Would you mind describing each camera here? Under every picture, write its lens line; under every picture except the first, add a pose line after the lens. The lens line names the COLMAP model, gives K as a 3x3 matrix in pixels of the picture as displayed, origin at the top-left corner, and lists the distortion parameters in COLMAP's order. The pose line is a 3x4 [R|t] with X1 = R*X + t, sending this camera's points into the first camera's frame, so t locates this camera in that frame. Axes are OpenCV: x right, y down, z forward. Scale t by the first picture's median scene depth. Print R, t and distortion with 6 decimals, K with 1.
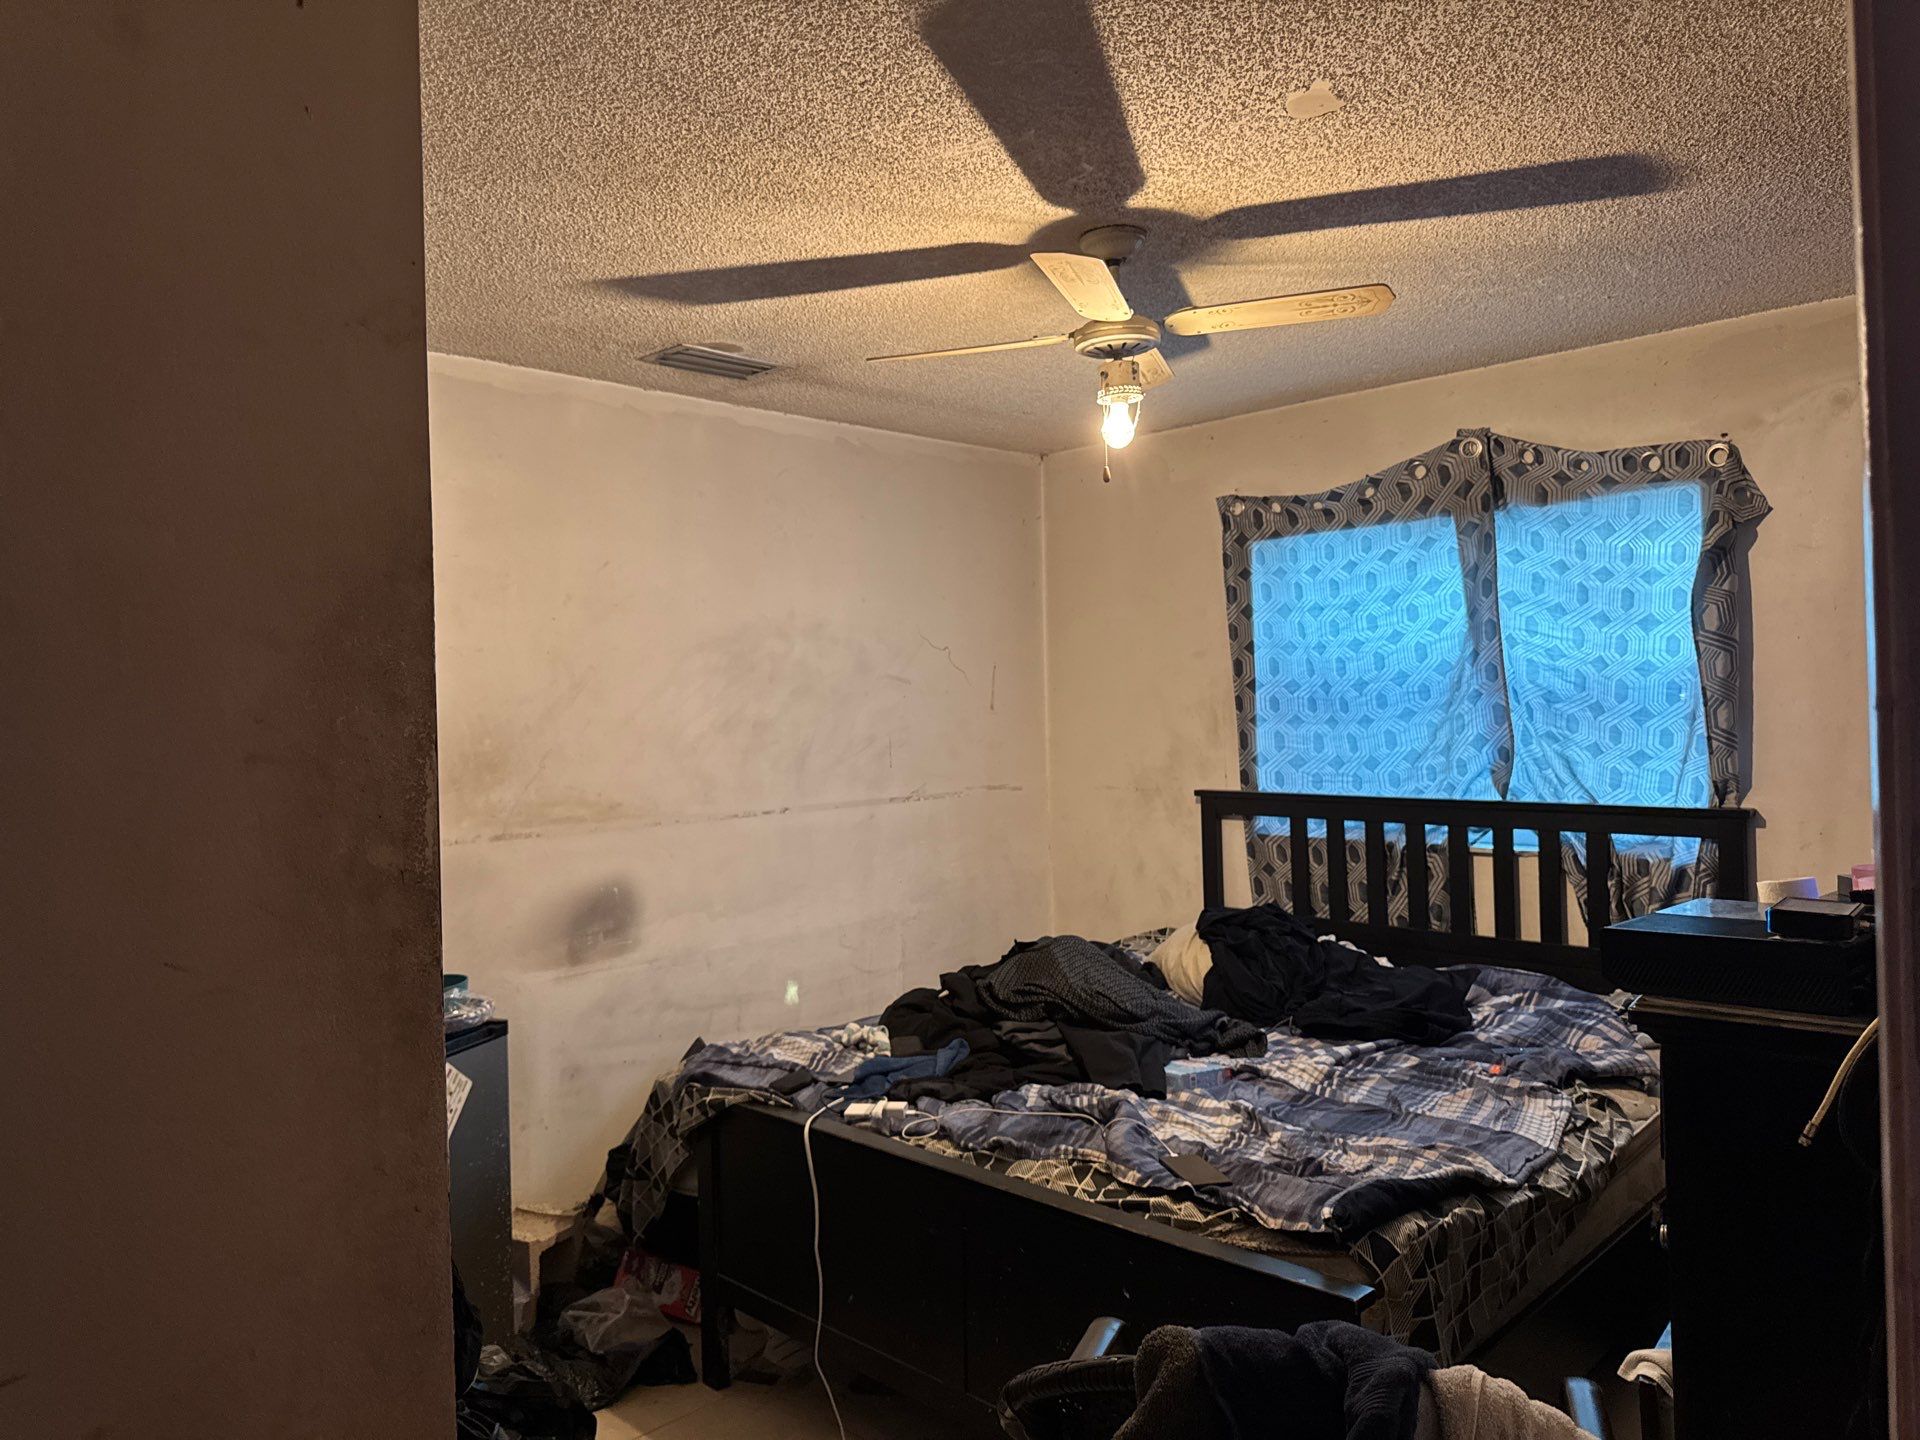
lens RADIAL K [[1373.5, 0, 960.0], [0, 1373.5, 720.0], [0, 0, 1]] dist [0.236031, -0.478739]
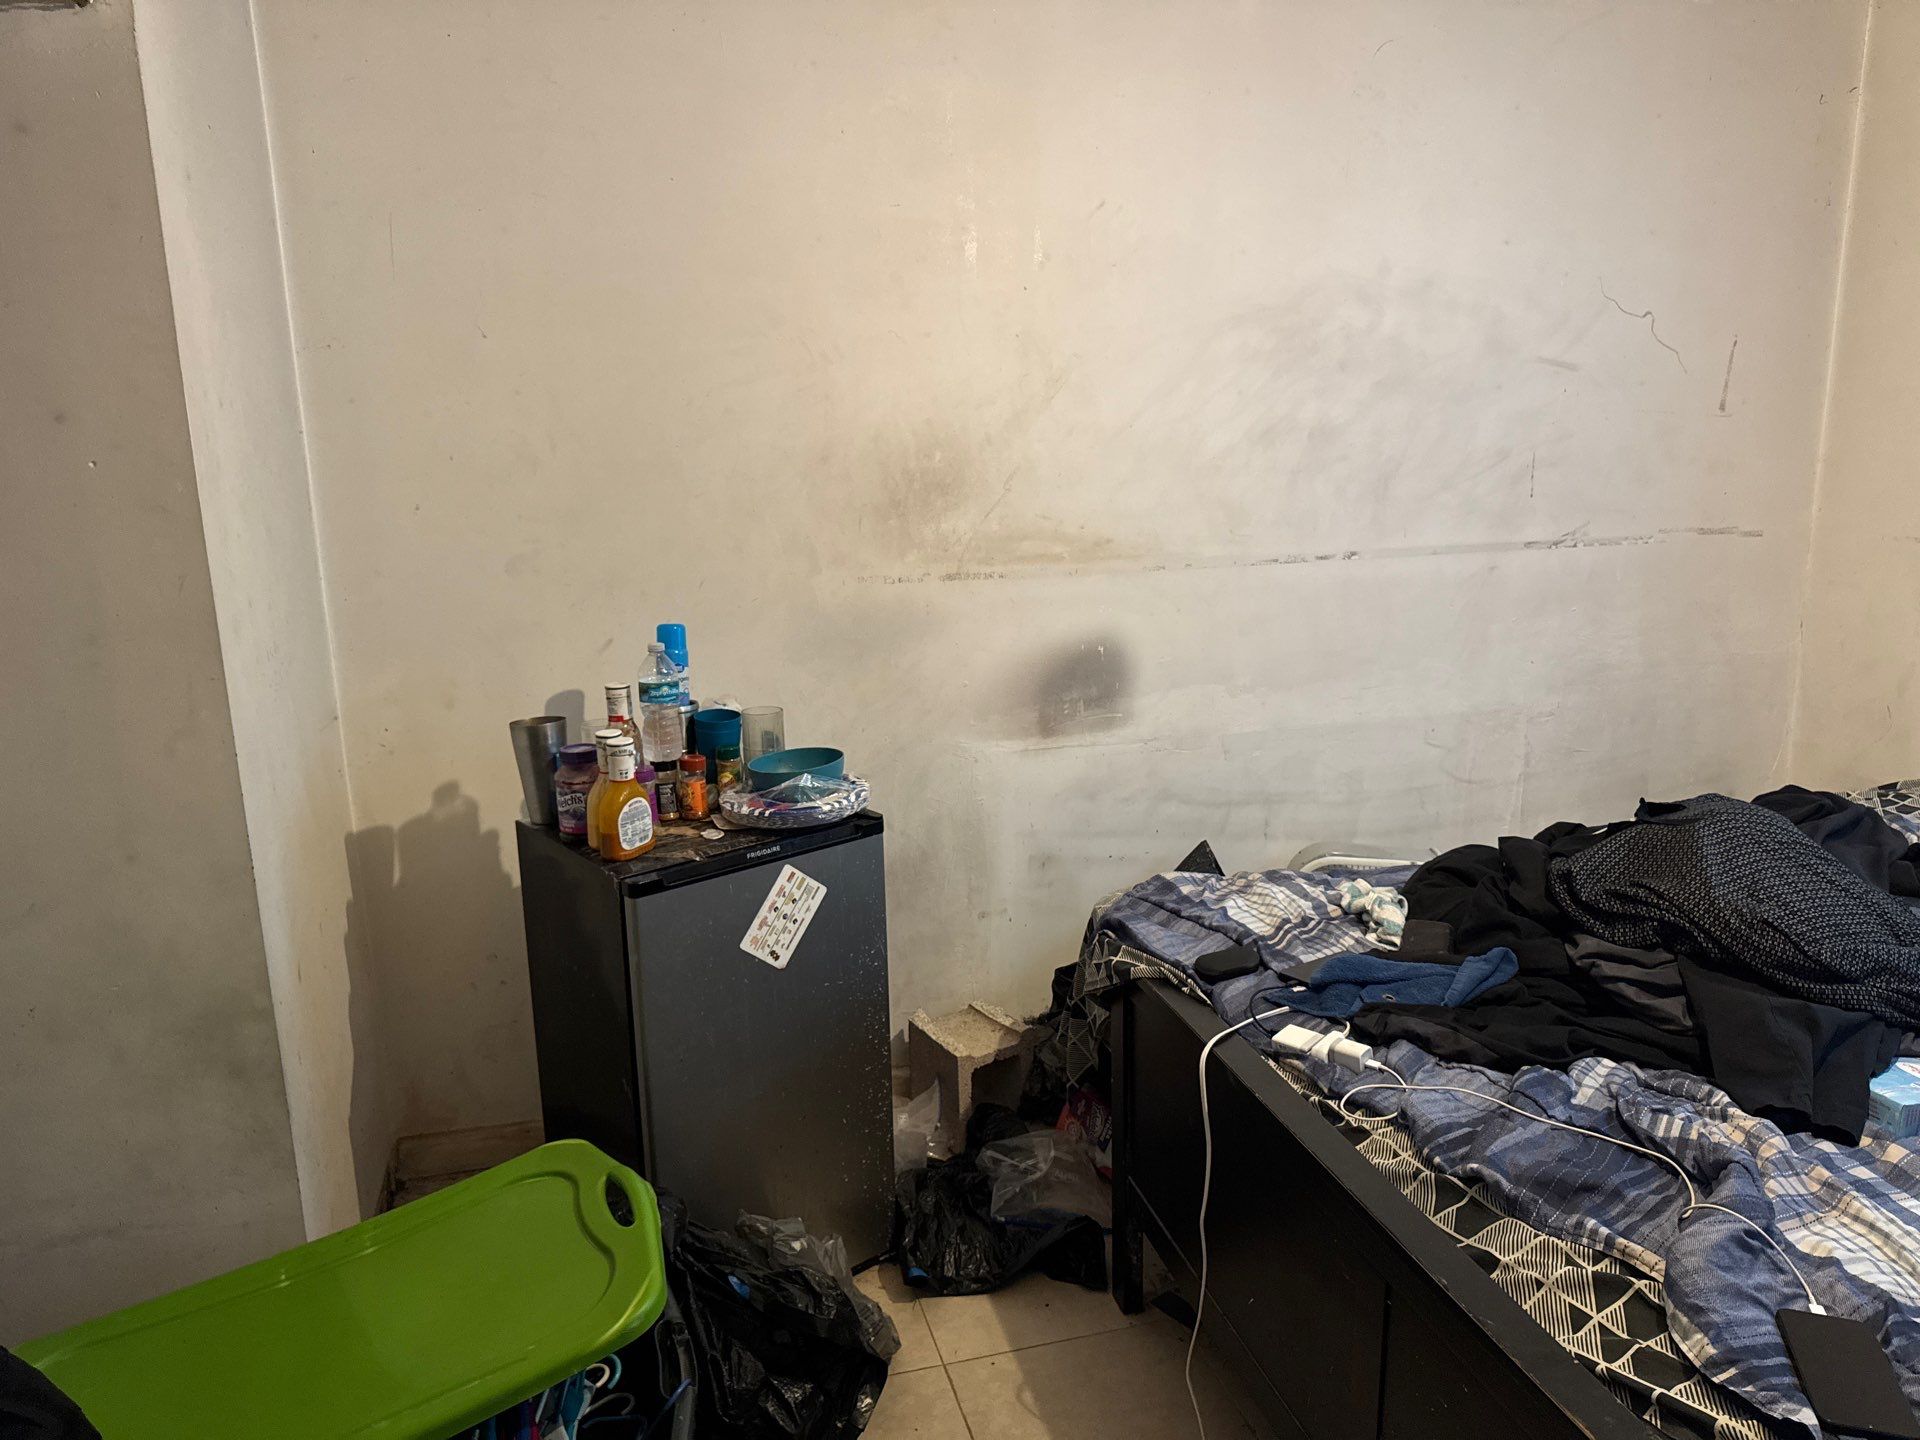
lens RADIAL K [[1710.8, 0, 674.8], [0, 1710.8, 783.2], [0, 0, 1]] dist [0.164725, -0.159910]
pose [[0.876063, 0.110418, -0.469384, 0.026717], [-0.013529, 0.978674, 0.204974, -0.002667], [0.482006, -0.173220, 0.858874, 0.099905]]
